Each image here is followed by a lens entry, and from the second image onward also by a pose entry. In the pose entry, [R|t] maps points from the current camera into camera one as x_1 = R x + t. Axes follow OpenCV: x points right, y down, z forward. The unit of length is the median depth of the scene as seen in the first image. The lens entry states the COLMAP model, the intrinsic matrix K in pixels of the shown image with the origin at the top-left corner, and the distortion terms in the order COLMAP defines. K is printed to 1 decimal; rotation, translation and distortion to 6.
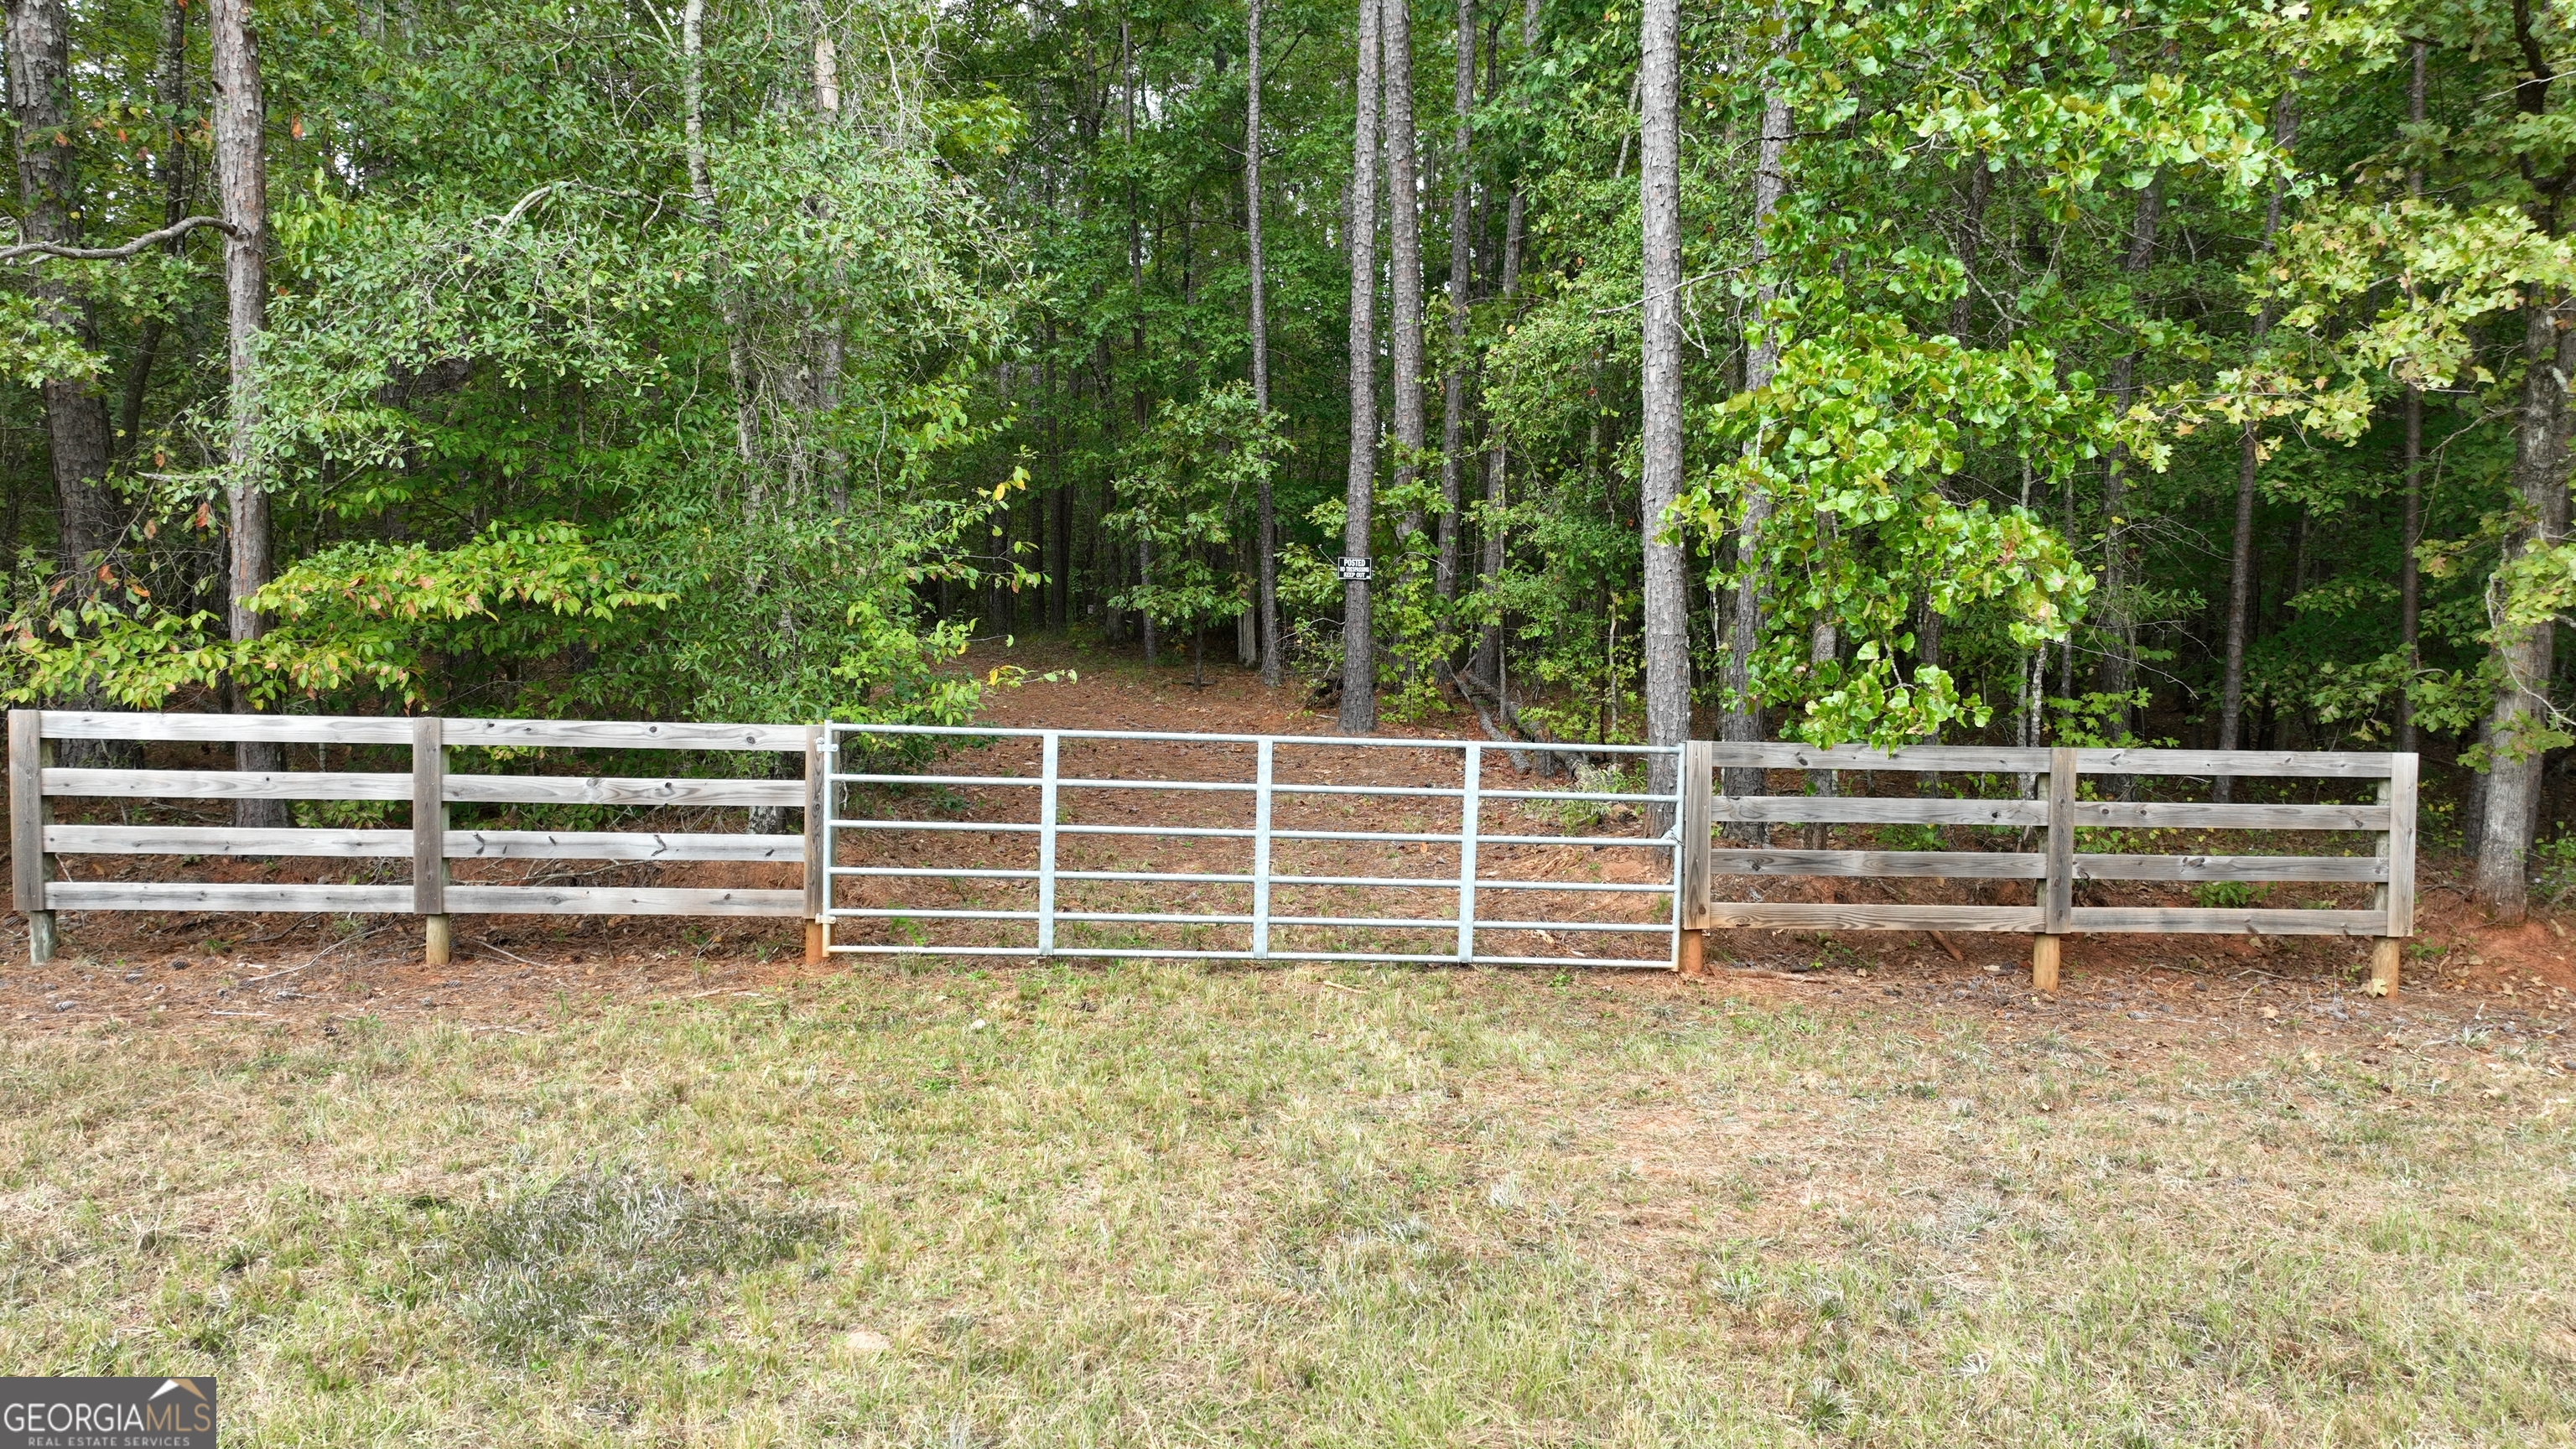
lens RADIAL K [[1753.1, 0, 1294.9], [0, 1753.1, 847.7], [0, 0, 1]] dist [-0.002402, 0.000022]
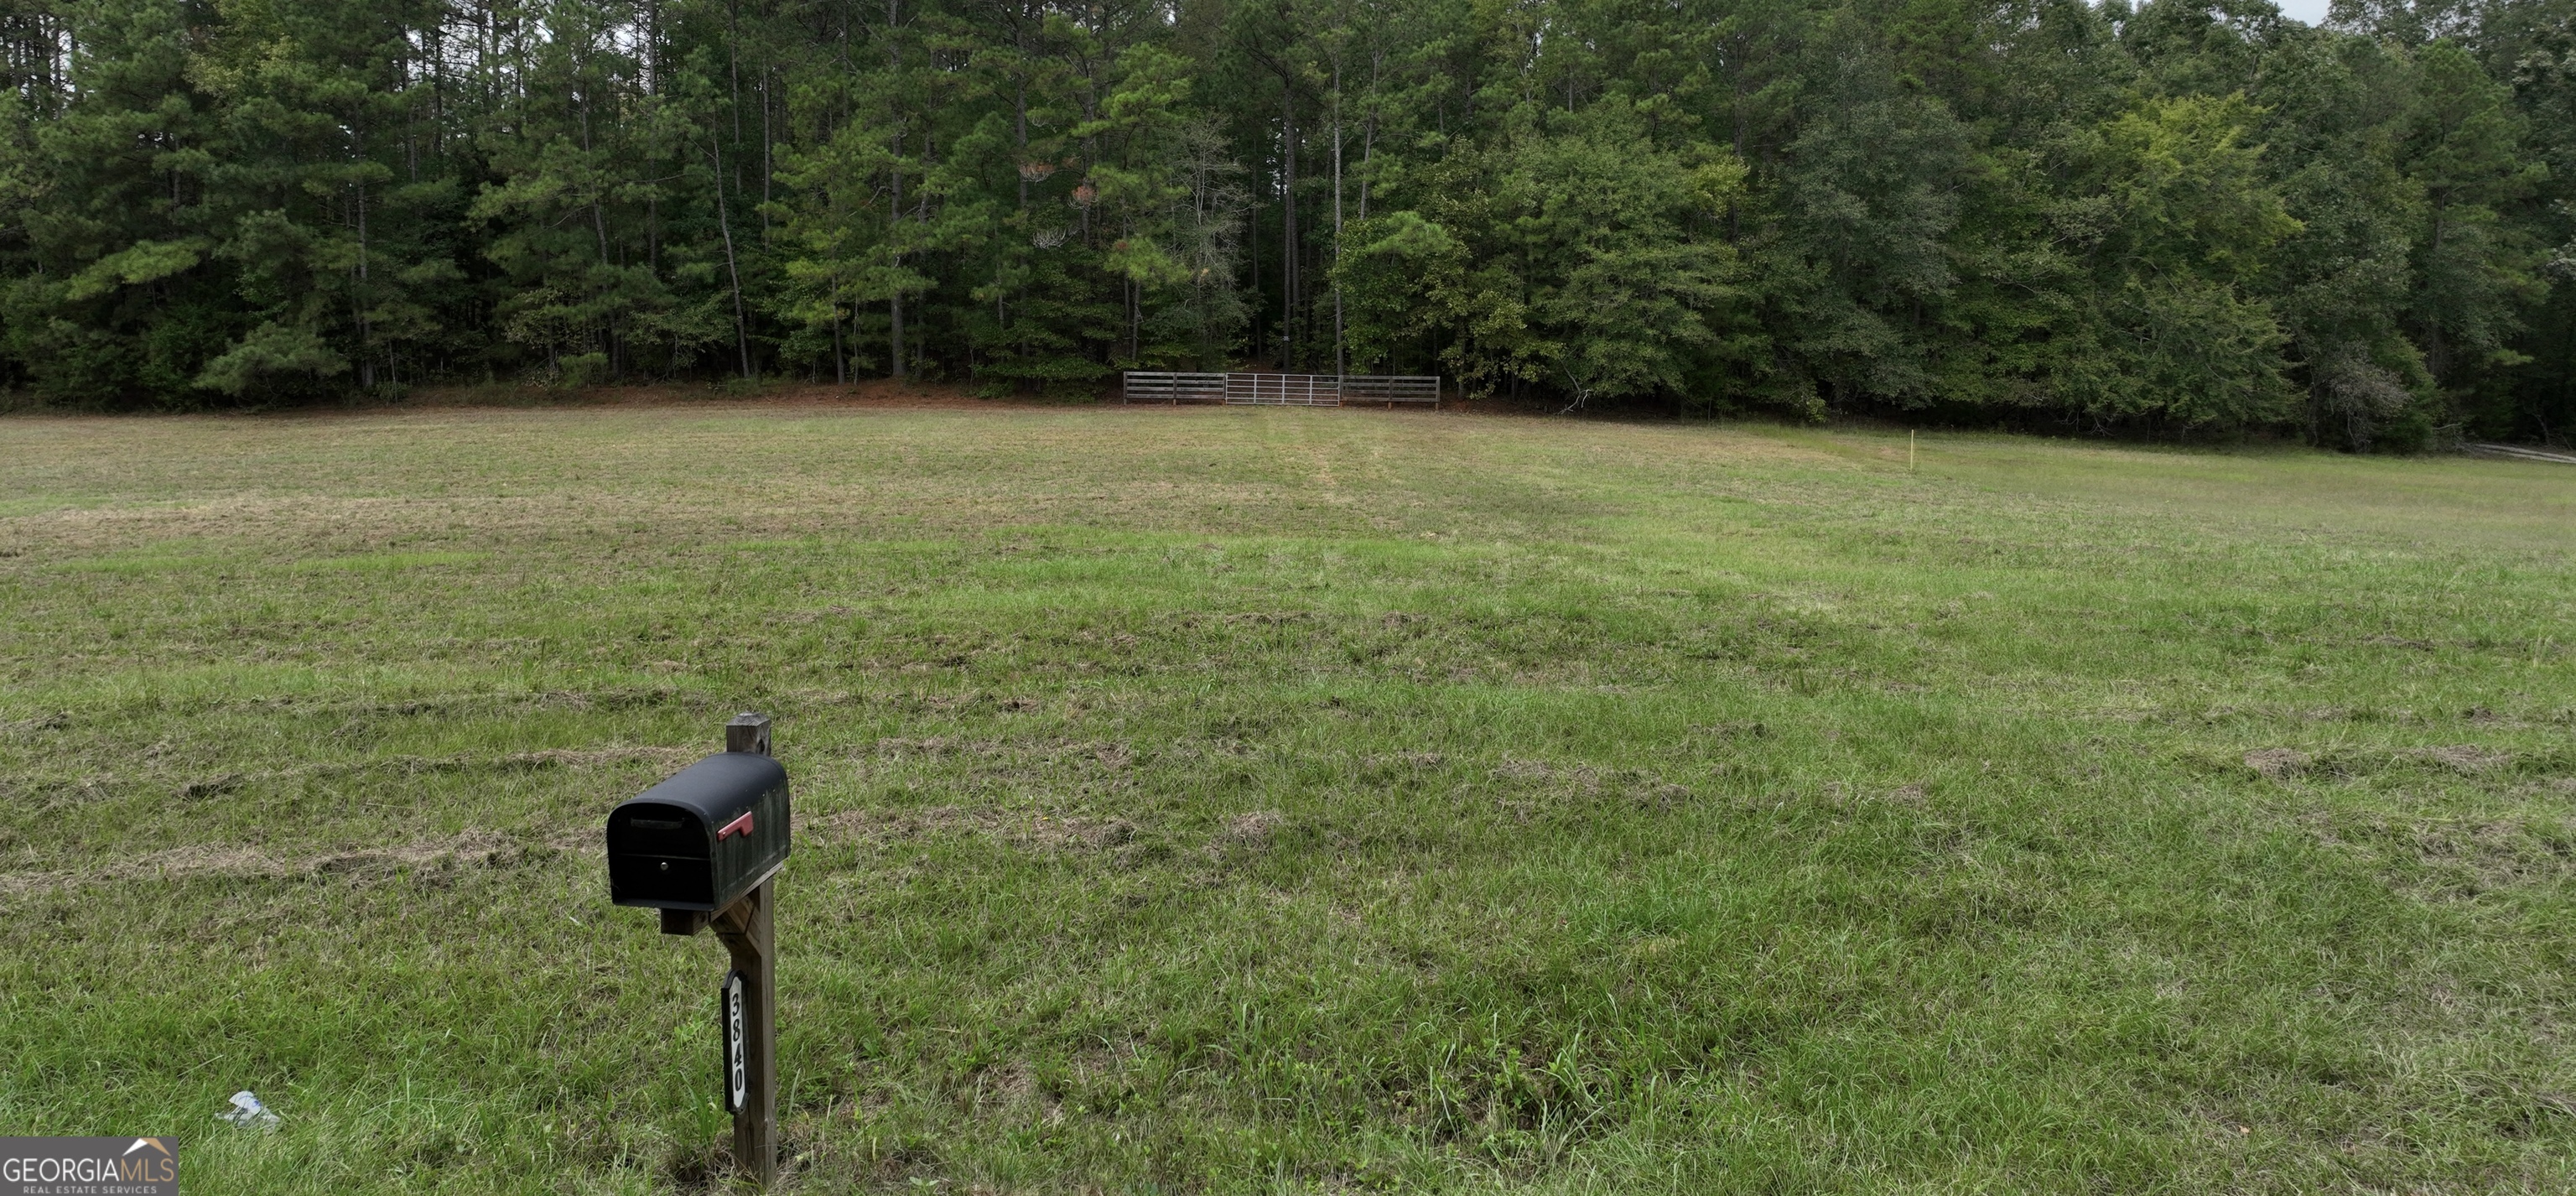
lens RADIAL K [[1710.2, 0, 1281.4], [0, 1710.2, 567.1], [0, 0, 1]] dist [-0.000720, -0.000031]
pose [[0.997142, -0.011221, 0.074717, -0.551667], [0.008126, 0.999101, 0.041607, 0.434657], [-0.075117, -0.040881, 0.996336, -6.080827]]
